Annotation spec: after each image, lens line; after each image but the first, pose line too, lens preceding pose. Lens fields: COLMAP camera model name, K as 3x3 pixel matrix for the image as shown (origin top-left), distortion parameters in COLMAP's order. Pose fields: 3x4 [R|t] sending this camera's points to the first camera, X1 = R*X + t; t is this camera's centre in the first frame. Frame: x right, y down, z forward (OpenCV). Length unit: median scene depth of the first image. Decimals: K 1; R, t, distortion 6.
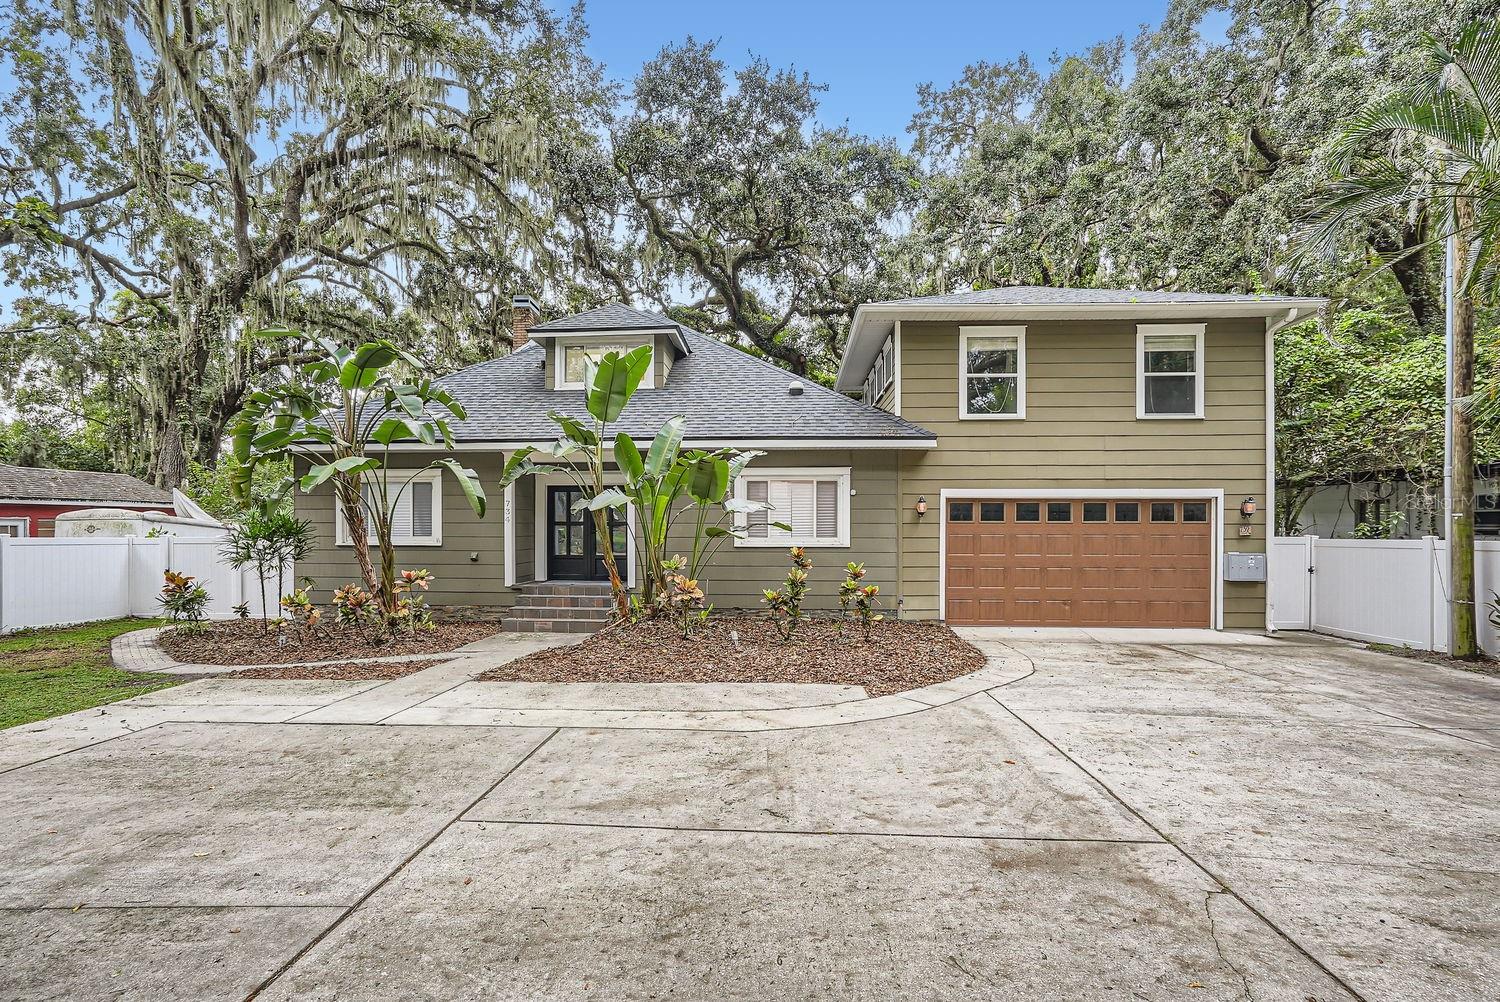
lens RADIAL K [[695.1, 0, 747.0], [0, 695.1, 525.0], [0, 0, 1]] dist [-0.021500, 0.015746]
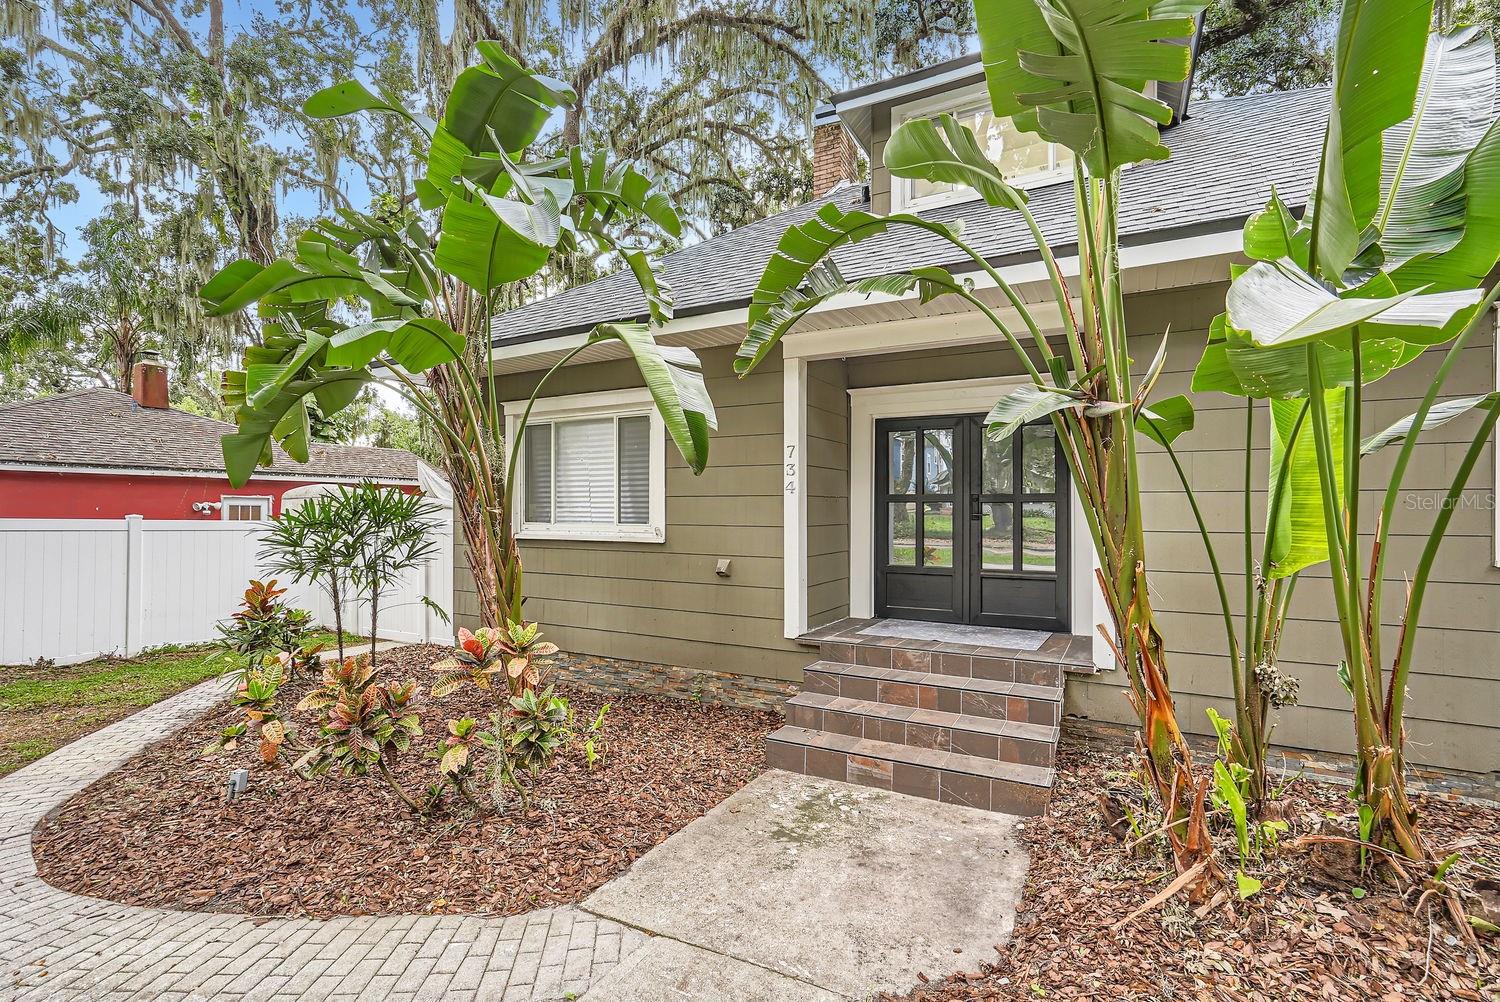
lens RADIAL K [[690.0, 0, 750.0], [0, 690.0, 501.0], [0, 0, 1]] dist [-0.003043, 0.008106]
pose [[0.903574, -0.004483, -0.428409, -0.187690], [-0.001664, 0.999901, -0.013973, 0.007391], [0.428429, 0.013338, 0.903477, 0.619039]]
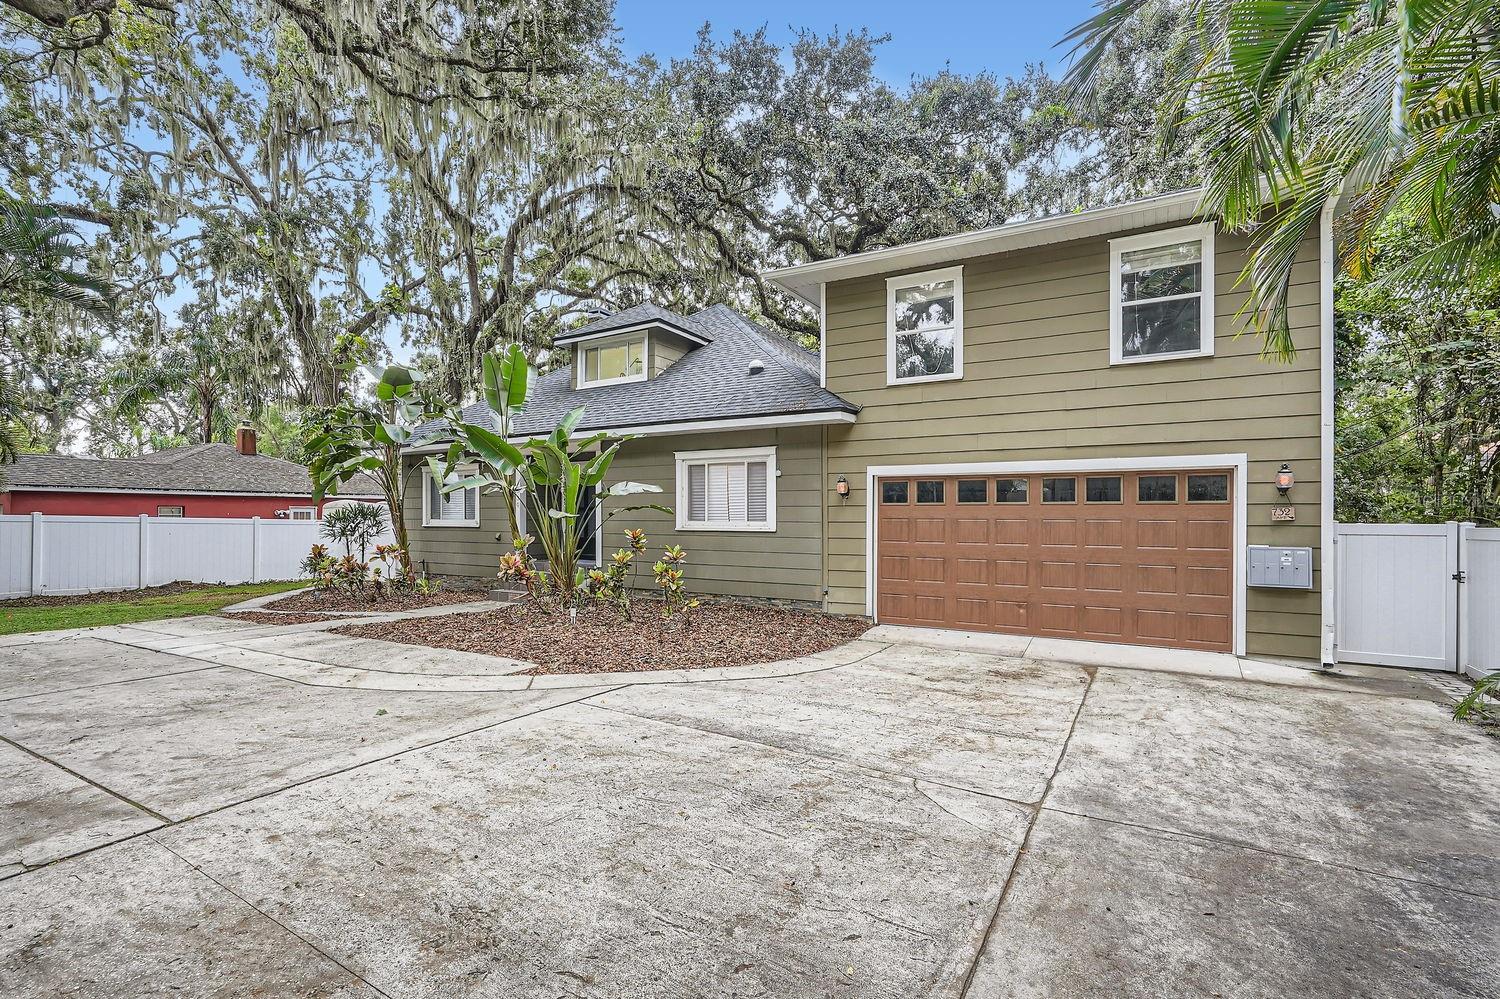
lens RADIAL K [[688.8, 0, 753.6], [0, 688.8, 512.5], [0, 0, 1]] dist [-0.023255, 0.016058]
pose [[0.893361, -0.001375, -0.449337, 0.547885], [-0.000929, 0.999988, -0.004906, 0.010735], [0.449338, 0.004801, 0.893349, 0.160075]]
